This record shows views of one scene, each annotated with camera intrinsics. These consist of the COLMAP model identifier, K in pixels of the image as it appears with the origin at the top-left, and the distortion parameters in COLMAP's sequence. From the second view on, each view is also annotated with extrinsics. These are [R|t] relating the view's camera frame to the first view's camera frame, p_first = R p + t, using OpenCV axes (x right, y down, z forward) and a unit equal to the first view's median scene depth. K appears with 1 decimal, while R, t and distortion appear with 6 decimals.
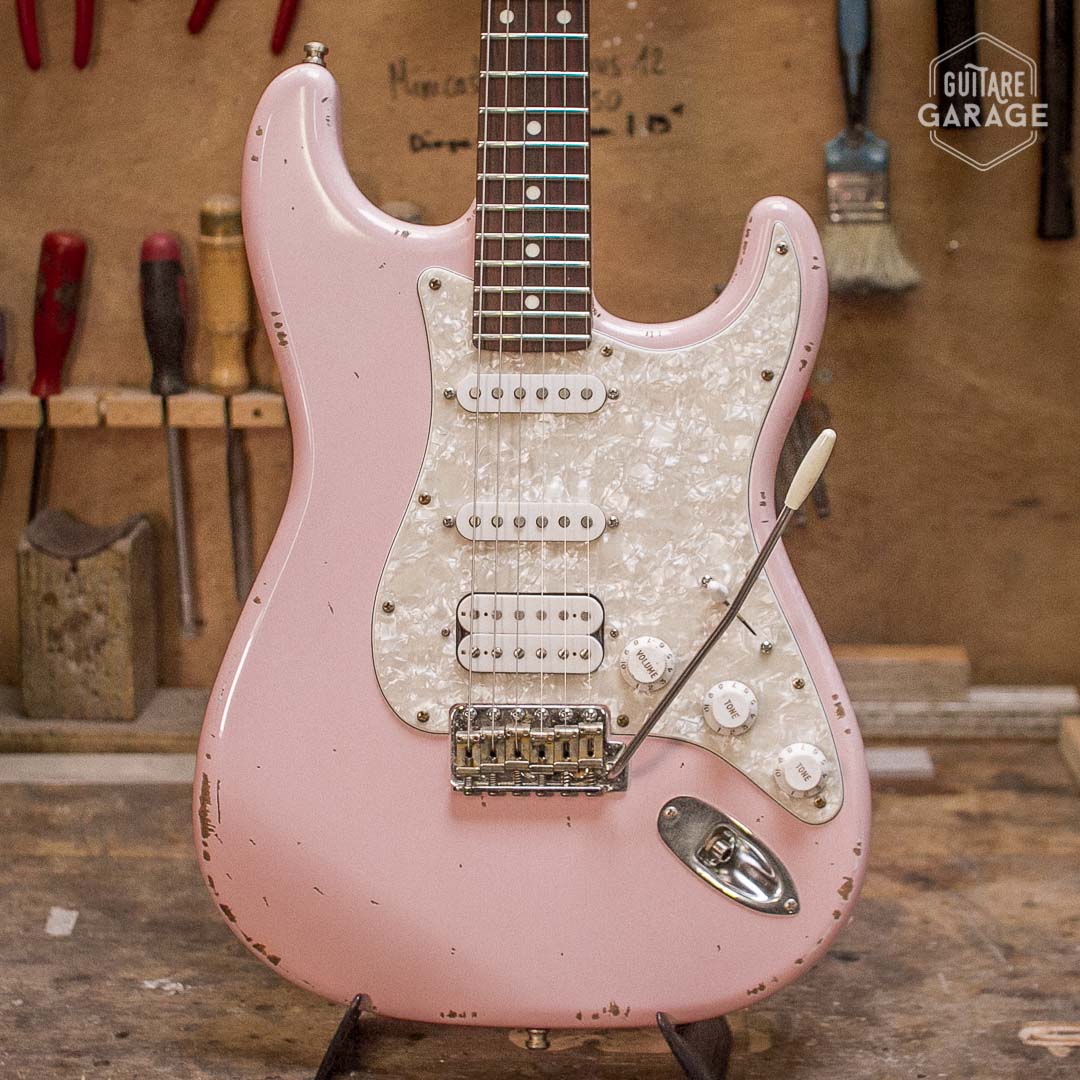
lens RADIAL K [[2649.8, 0, 540.0], [0, 2649.8, 540.0], [0, 0, 1]] dist [-0.159528, 0.105905]
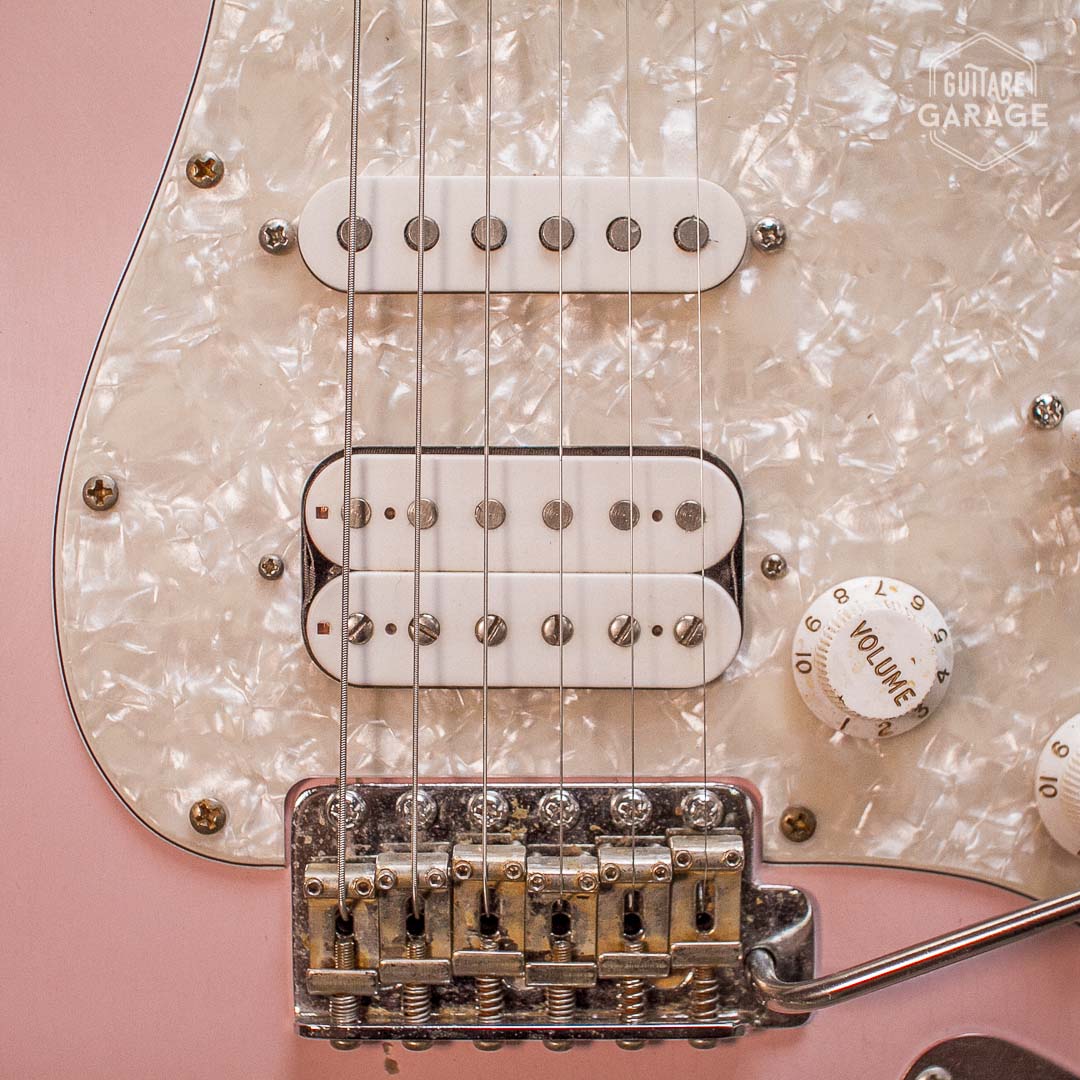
lens RADIAL K [[2649.8, 0, 540.0], [0, 2649.8, 540.0], [0, 0, 1]] dist [-0.159528, 0.105905]
pose [[0.999803, -0.007291, 0.018450, -0.007754], [0.006337, 0.998666, 0.051253, 0.014437], [-0.018799, -0.051126, 0.998515, 0.665322]]
